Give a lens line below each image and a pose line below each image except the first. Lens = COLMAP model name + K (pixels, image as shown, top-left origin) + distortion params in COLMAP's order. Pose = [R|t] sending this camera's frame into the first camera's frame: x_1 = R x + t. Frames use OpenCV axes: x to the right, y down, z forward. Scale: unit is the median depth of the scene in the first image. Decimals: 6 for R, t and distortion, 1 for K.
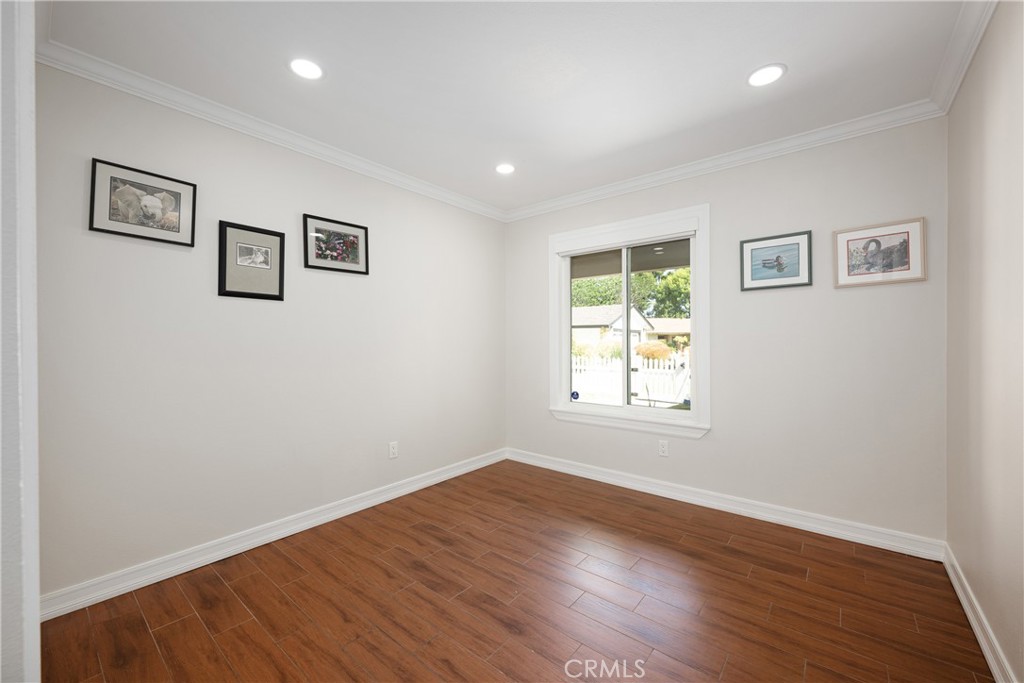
lens RADIAL K [[405.6, 0, 512.5], [0, 405.6, 343.4], [0, 0, 1]] dist [-0.000755, -0.000003]
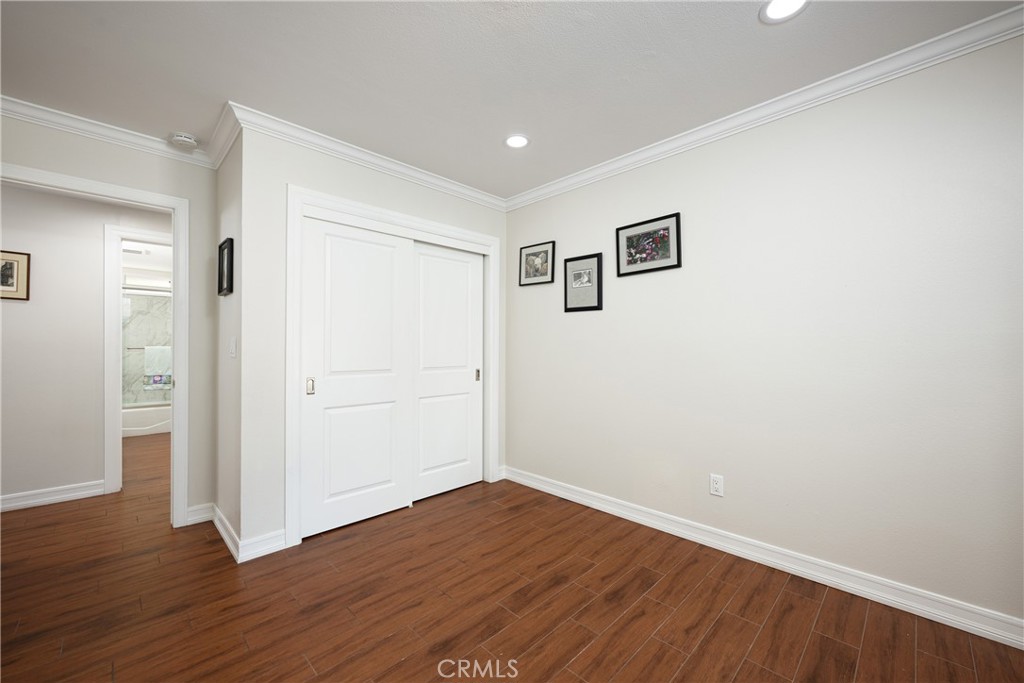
lens RADIAL K [[405.6, 0, 512.5], [0, 405.6, 343.4], [0, 0, 1]] dist [-0.000755, -0.000003]
pose [[-0.102705, -0.002826, -0.994708, 0.660902], [-0.002370, 0.999994, -0.002596, -0.003699], [0.994709, 0.002091, -0.102711, 0.898060]]
